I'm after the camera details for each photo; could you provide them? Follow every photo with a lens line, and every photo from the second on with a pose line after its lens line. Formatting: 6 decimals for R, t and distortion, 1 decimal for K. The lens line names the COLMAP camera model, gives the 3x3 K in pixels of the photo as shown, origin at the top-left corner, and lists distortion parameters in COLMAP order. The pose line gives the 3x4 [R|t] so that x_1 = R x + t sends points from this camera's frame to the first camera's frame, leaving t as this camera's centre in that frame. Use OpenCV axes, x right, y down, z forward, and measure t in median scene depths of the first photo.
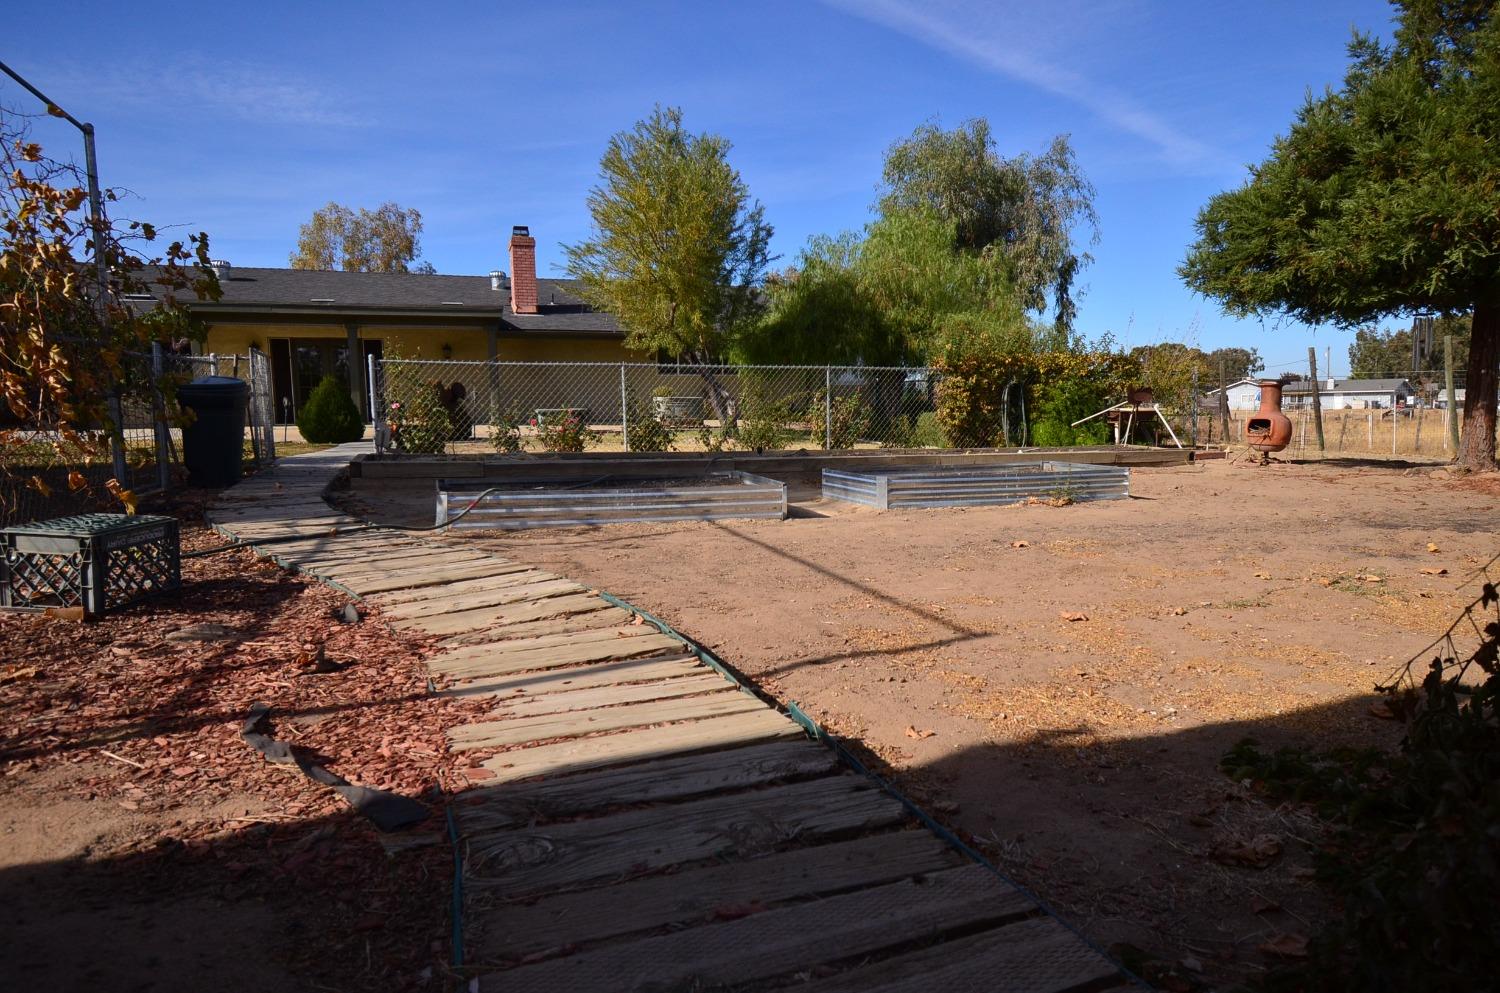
lens RADIAL K [[861.1, 0, 760.2], [0, 861.1, 509.8], [0, 0, 1]] dist [0.023680, -0.041254]
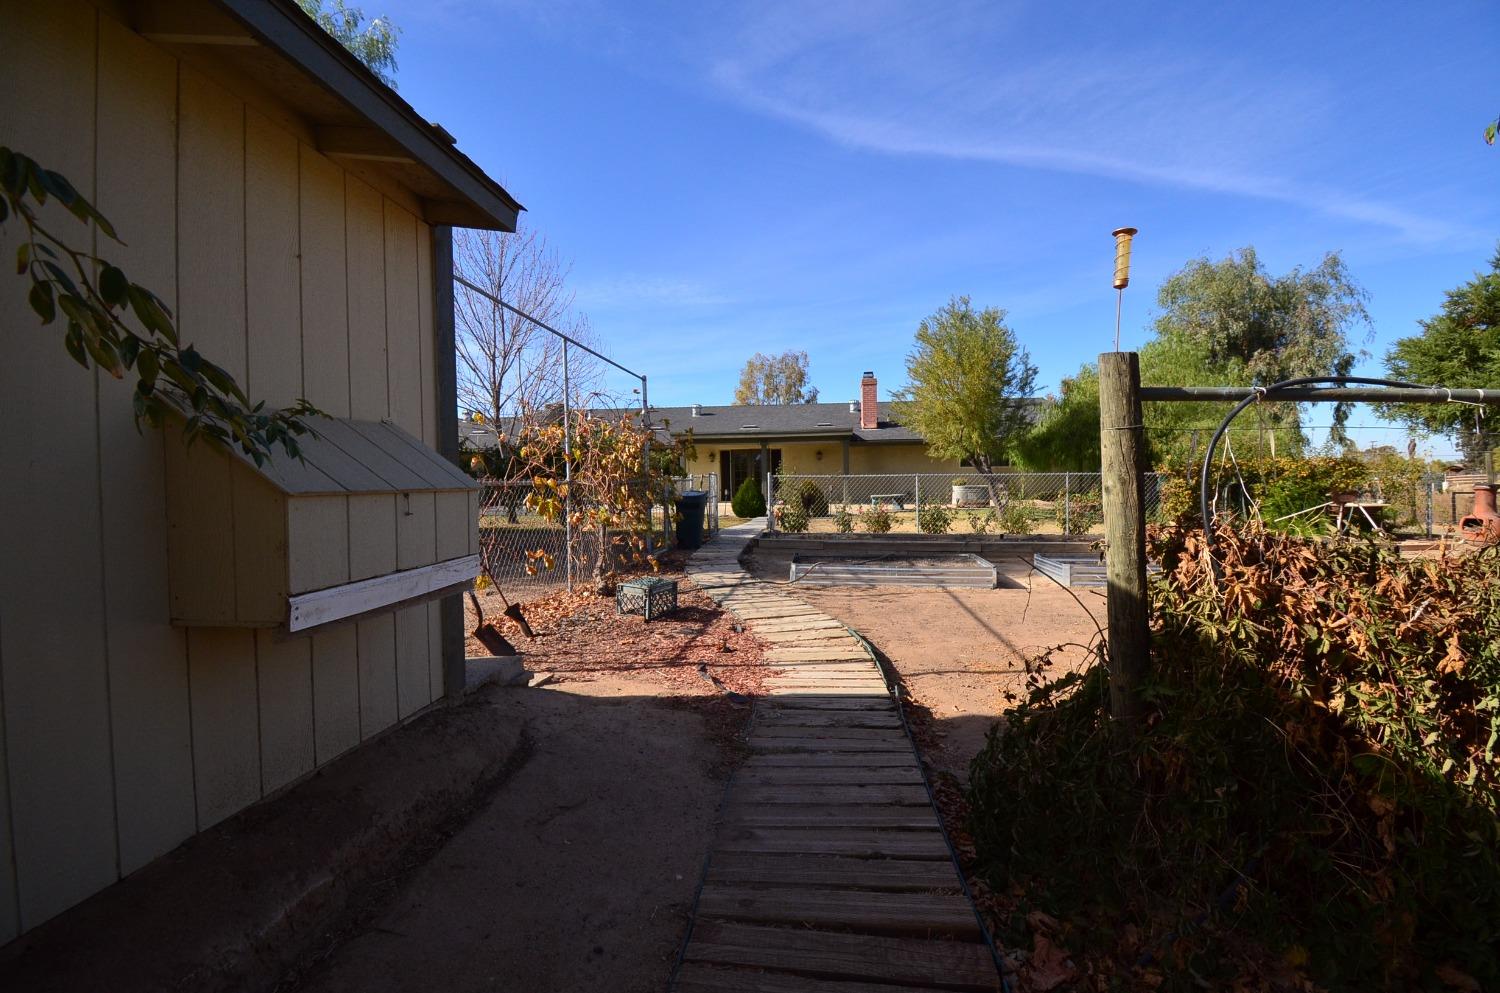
lens RADIAL K [[657.2, 0, 766.4], [0, 657.2, 497.3], [0, 0, 1]] dist [0.021705, -0.025983]
pose [[0.903700, 0.008019, -0.428092, 0.141360], [-0.042936, 0.996482, -0.071970, -0.043384], [0.426009, 0.083419, 0.900865, -0.240664]]
